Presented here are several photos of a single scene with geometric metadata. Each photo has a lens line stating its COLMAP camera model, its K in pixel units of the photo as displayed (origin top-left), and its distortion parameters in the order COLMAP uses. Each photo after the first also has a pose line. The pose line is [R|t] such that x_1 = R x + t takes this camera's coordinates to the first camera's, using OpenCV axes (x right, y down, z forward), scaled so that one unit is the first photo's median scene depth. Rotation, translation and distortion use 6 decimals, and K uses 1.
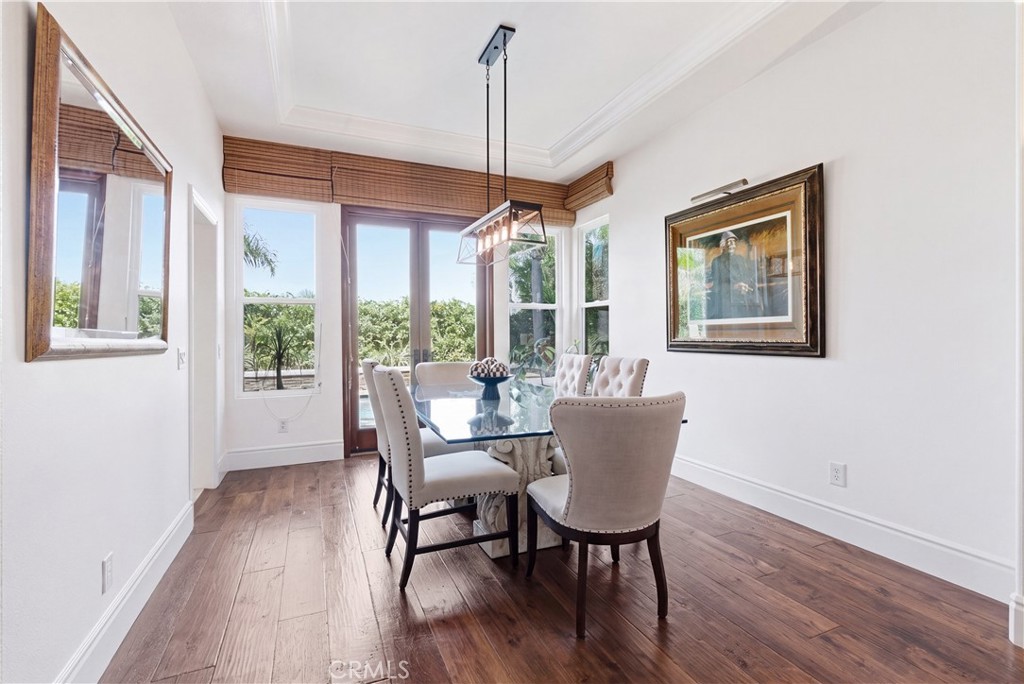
lens RADIAL K [[465.5, 0, 513.8], [0, 465.5, 340.2], [0, 0, 1]] dist [-0.000897, 0.000290]
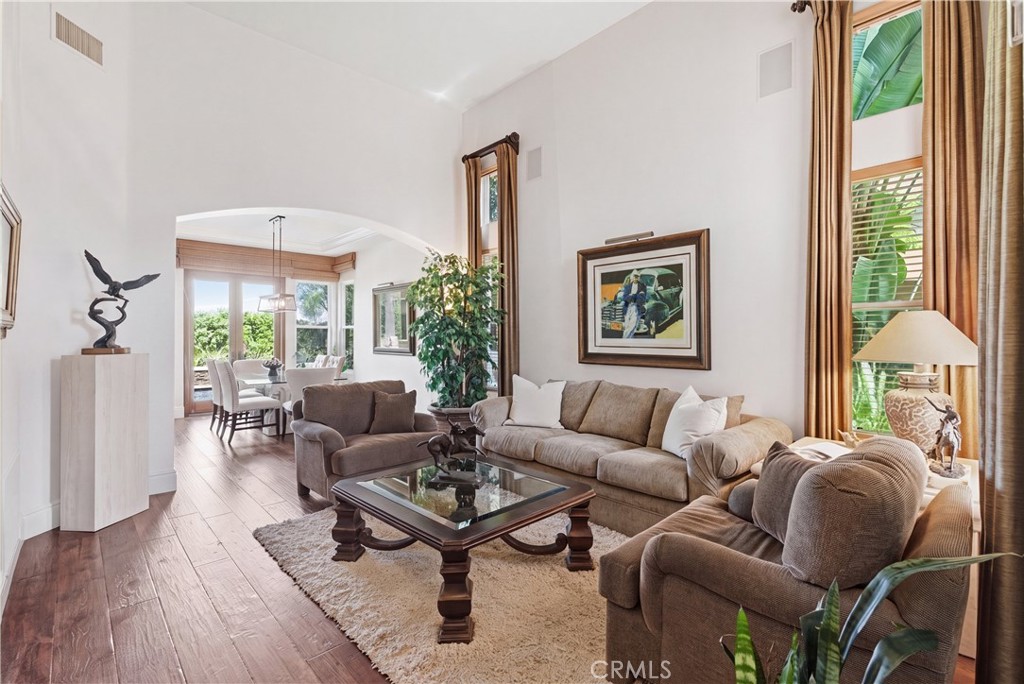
lens RADIAL K [[465.5, 0, 513.8], [0, 465.5, 340.2], [0, 0, 1]] dist [-0.000897, 0.000290]
pose [[0.940374, 0.009240, 0.340017, 0.169054], [-0.007994, 0.999955, -0.005065, -0.025078], [-0.340048, 0.002045, 0.940406, -0.915567]]
